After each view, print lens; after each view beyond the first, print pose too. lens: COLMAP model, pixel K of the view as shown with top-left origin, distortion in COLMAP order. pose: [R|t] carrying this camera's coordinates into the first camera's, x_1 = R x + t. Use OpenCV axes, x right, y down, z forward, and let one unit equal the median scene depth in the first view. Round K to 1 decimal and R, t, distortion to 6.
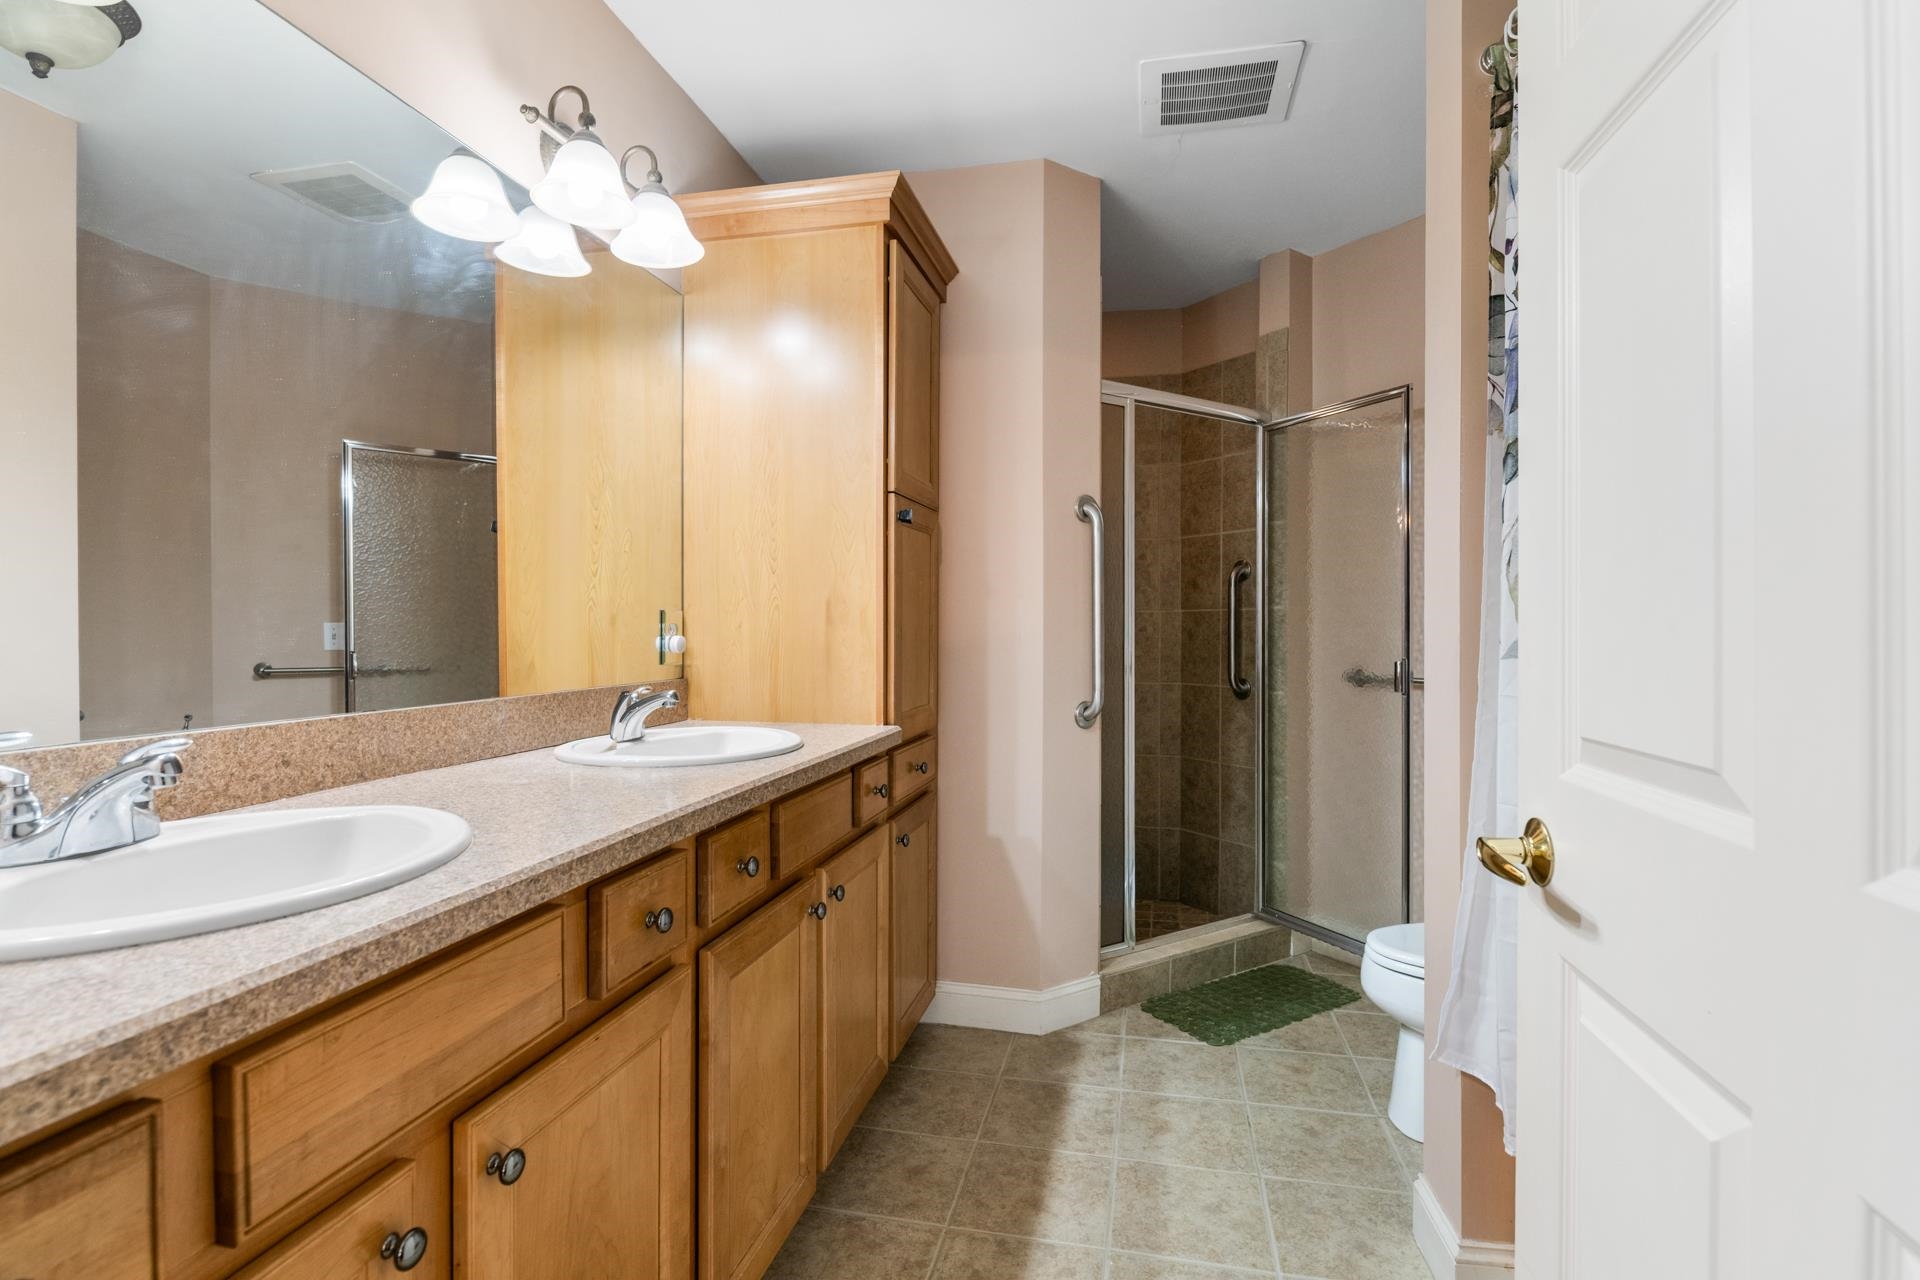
lens RADIAL K [[916.5, 0, 961.9], [0, 916.5, 631.9], [0, 0, 1]] dist [-0.002142, -0.001519]
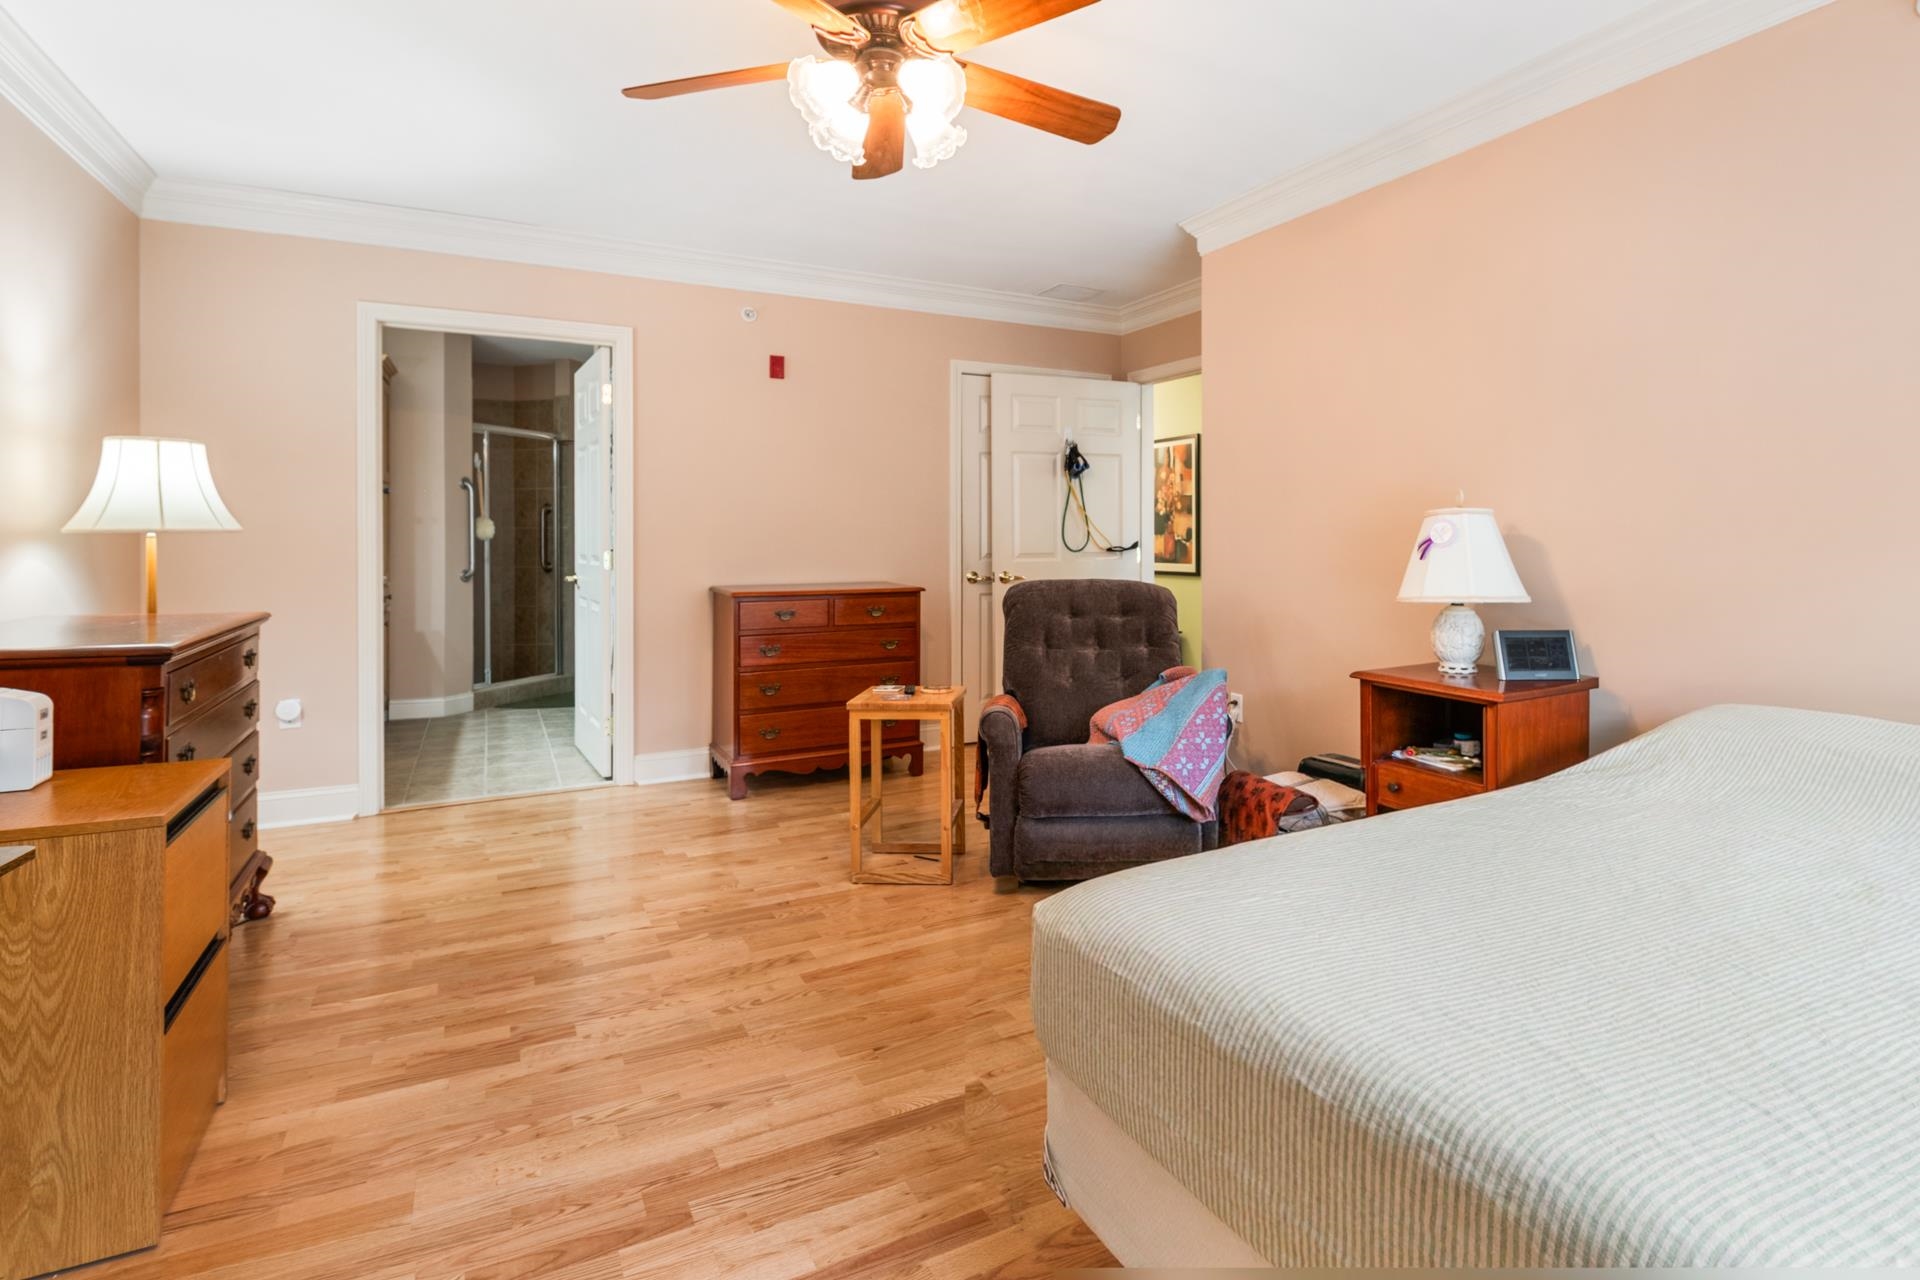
lens RADIAL K [[916.5, 0, 1011.4], [0, 916.5, 543.4], [0, 0, 1]] dist [-0.002142, -0.001519]
pose [[0.748152, -0.004480, 0.663512, -0.284298], [0.003058, 0.999990, 0.003303, 0.006494], [-0.663521, -0.000442, 0.748158, -1.257838]]
